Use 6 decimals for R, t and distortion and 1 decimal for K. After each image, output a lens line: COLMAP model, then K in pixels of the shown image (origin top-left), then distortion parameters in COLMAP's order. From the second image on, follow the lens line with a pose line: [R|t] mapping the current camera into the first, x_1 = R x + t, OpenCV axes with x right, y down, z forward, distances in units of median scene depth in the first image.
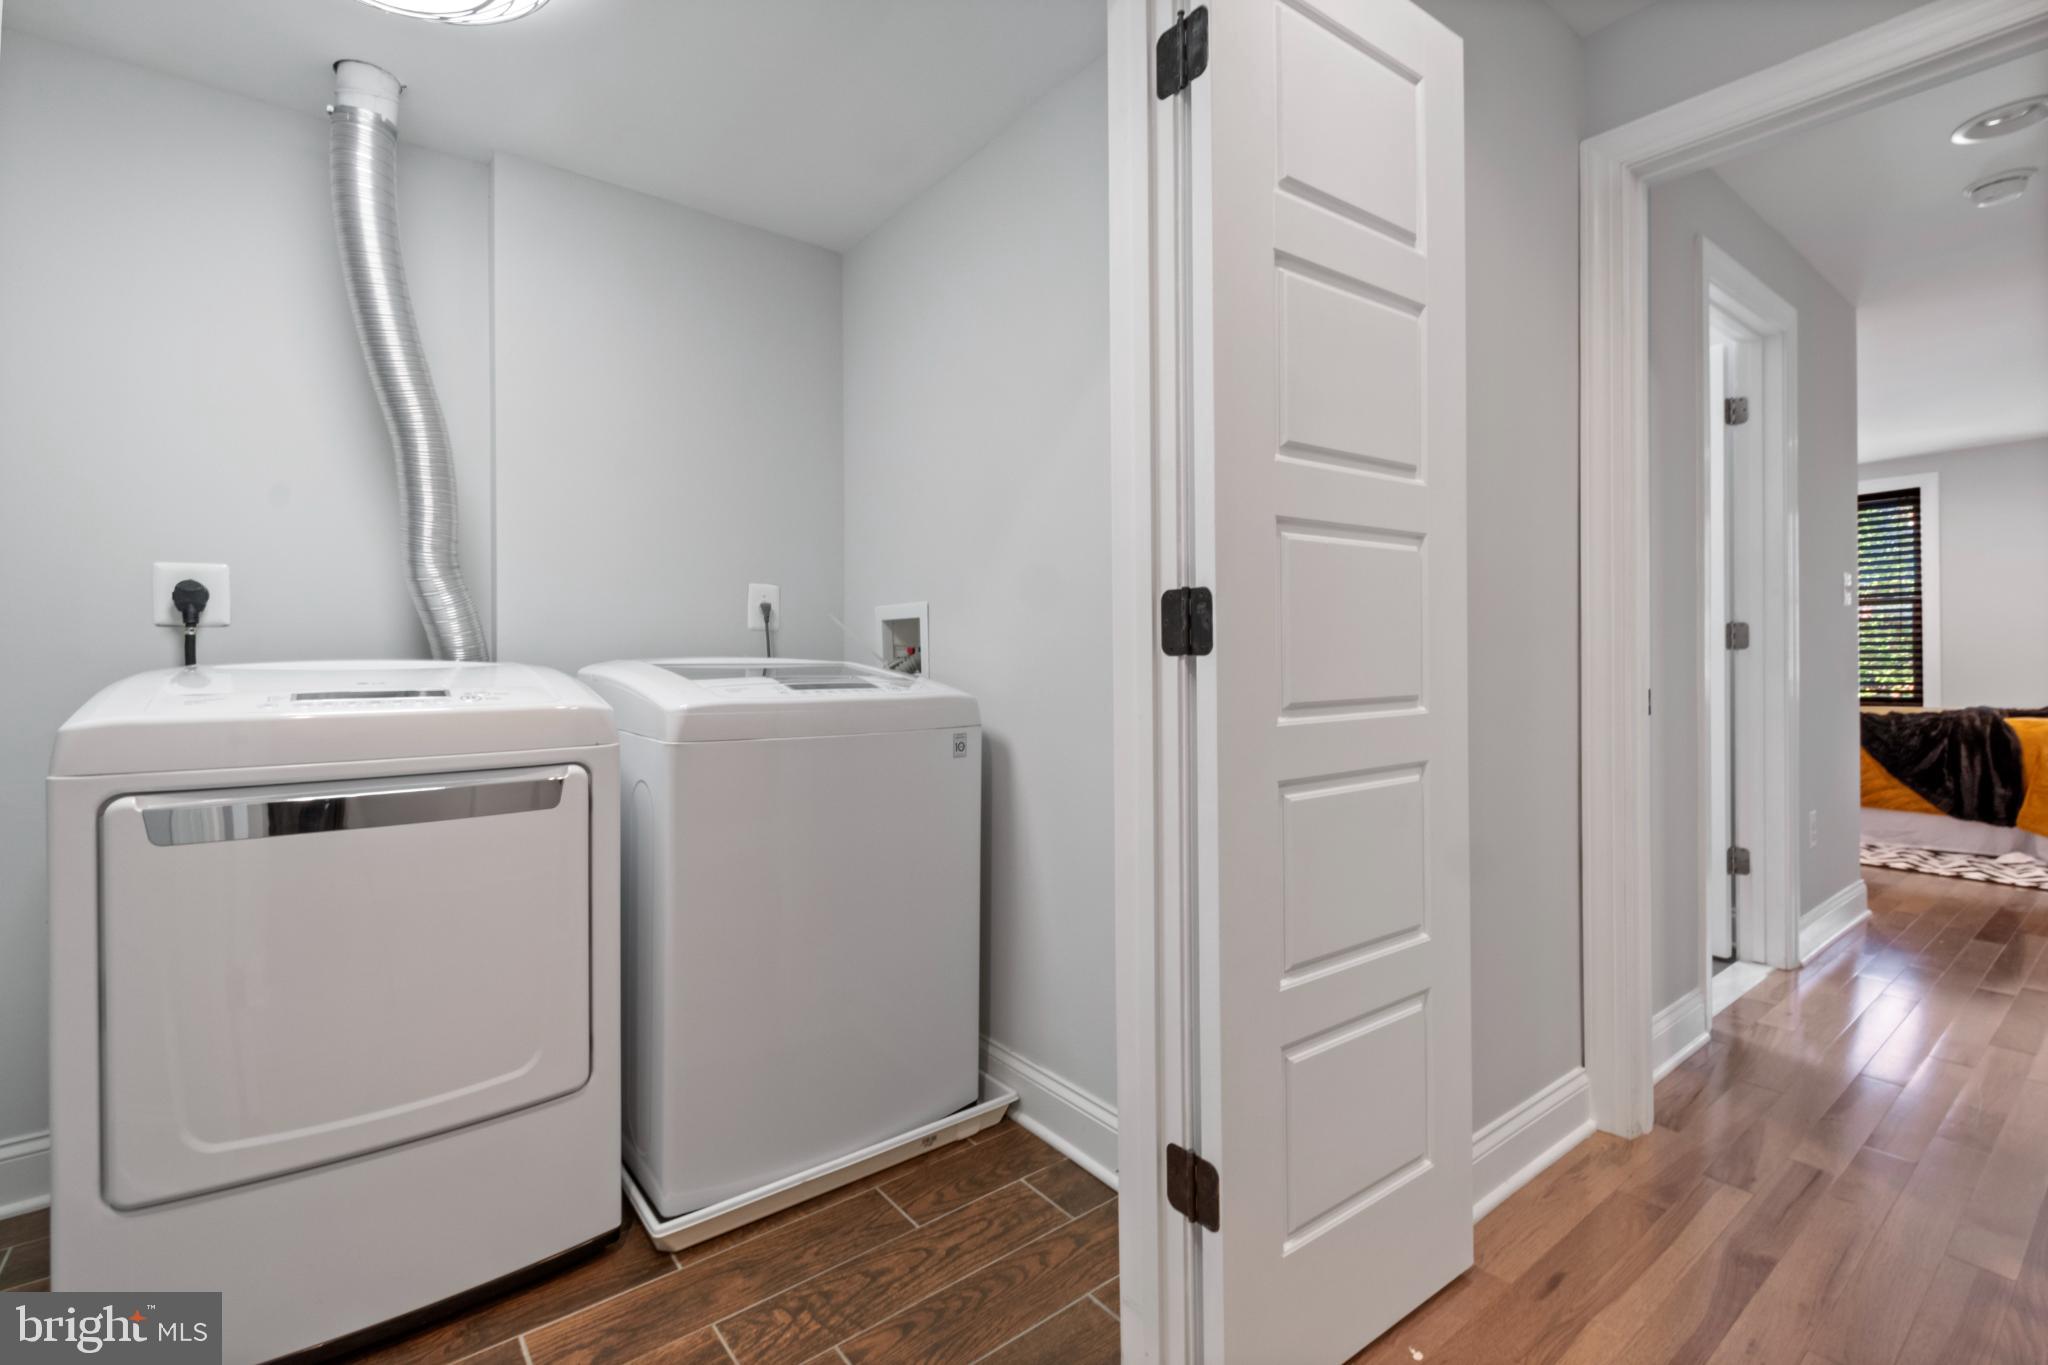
lens RADIAL K [[901.4, 0, 1036.8], [0, 901.4, 619.7], [0, 0, 1]] dist [-0.000453, -0.000241]
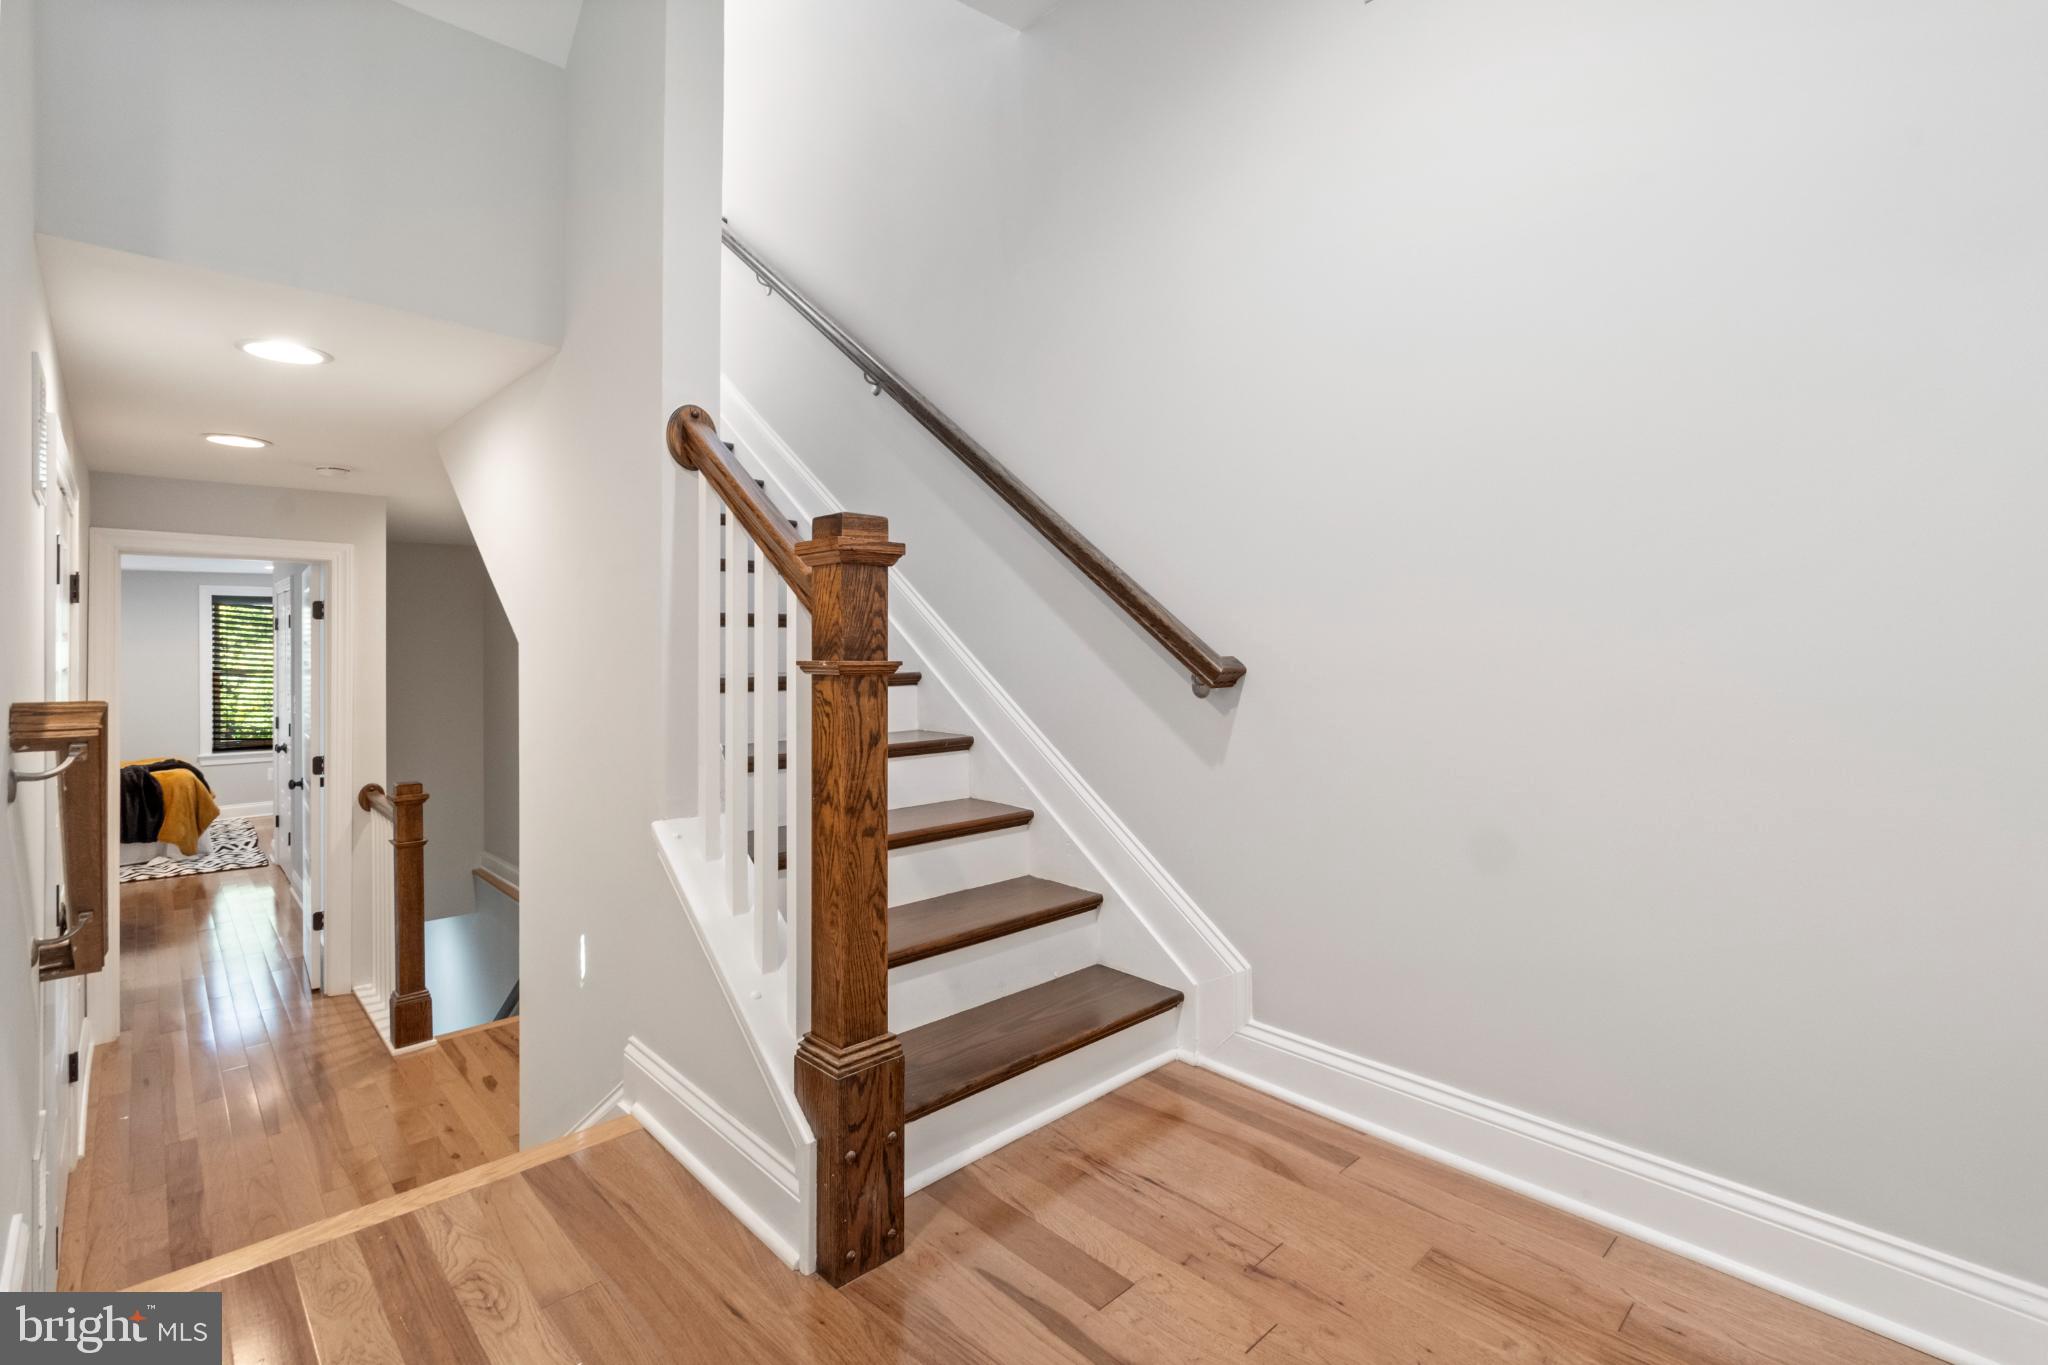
lens RADIAL K [[901.4, 0, 1033.2], [0, 901.4, 666.4], [0, 0, 1]] dist [-0.000453, -0.000241]
pose [[-0.129369, -0.020992, 0.991374, -0.647424], [-0.019711, 0.999633, 0.018595, -0.130685], [-0.991401, -0.017135, -0.129735, -0.299271]]
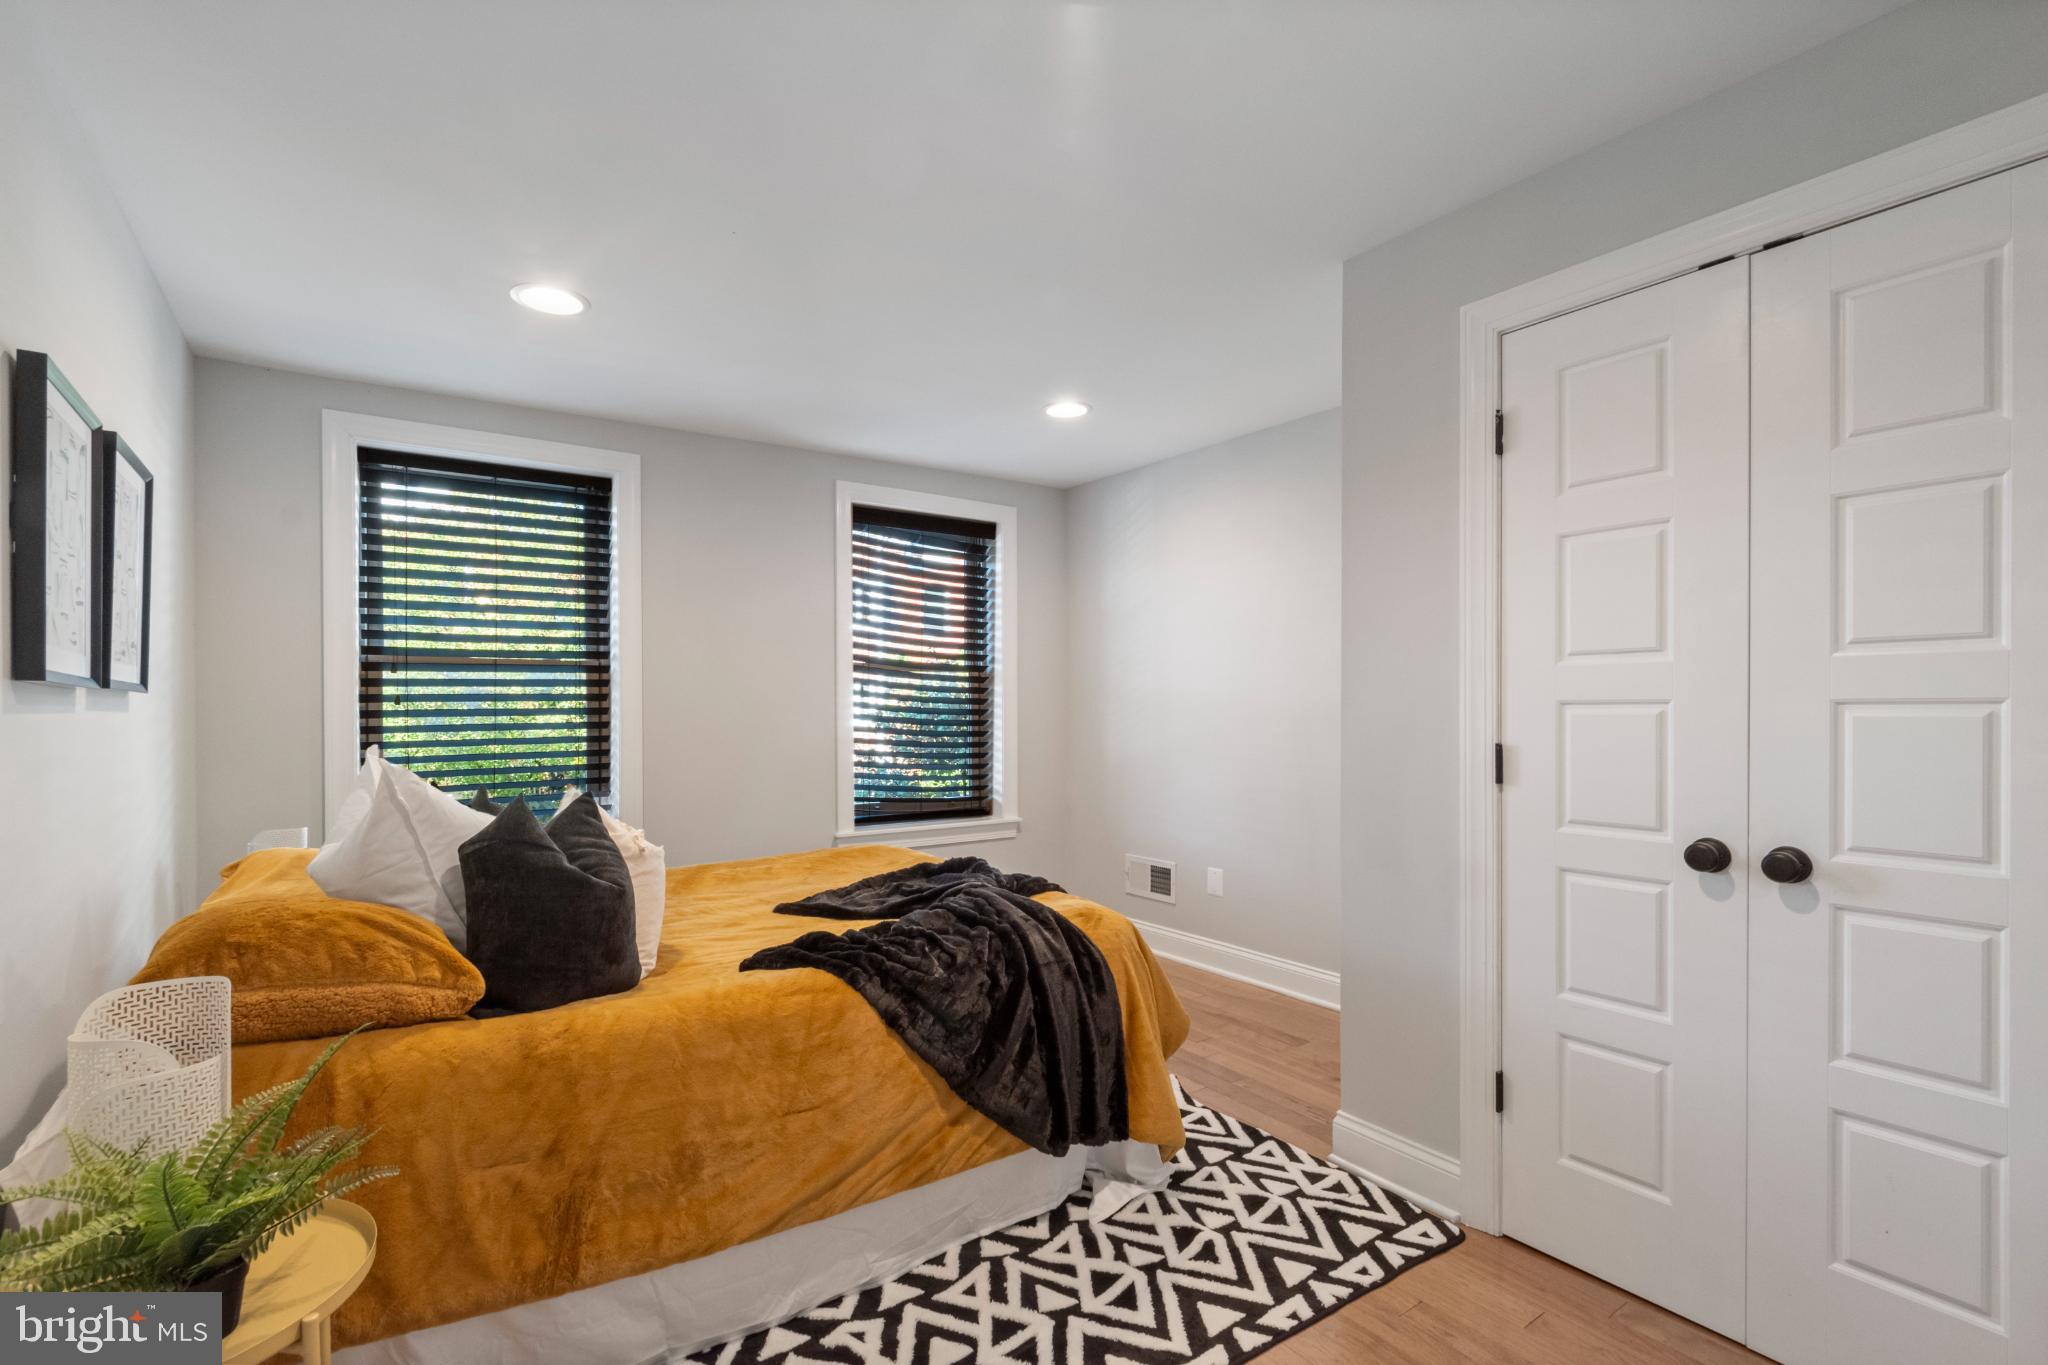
lens RADIAL K [[901.4, 0, 961.6], [0, 901.4, 705.6], [0, 0, 1]] dist [-0.000453, -0.000241]
pose [[0.059598, -0.005725, 0.998206, 0.568673], [-0.022581, 0.999720, 0.007082, -0.008378], [-0.997967, -0.022963, 0.059452, 1.033296]]
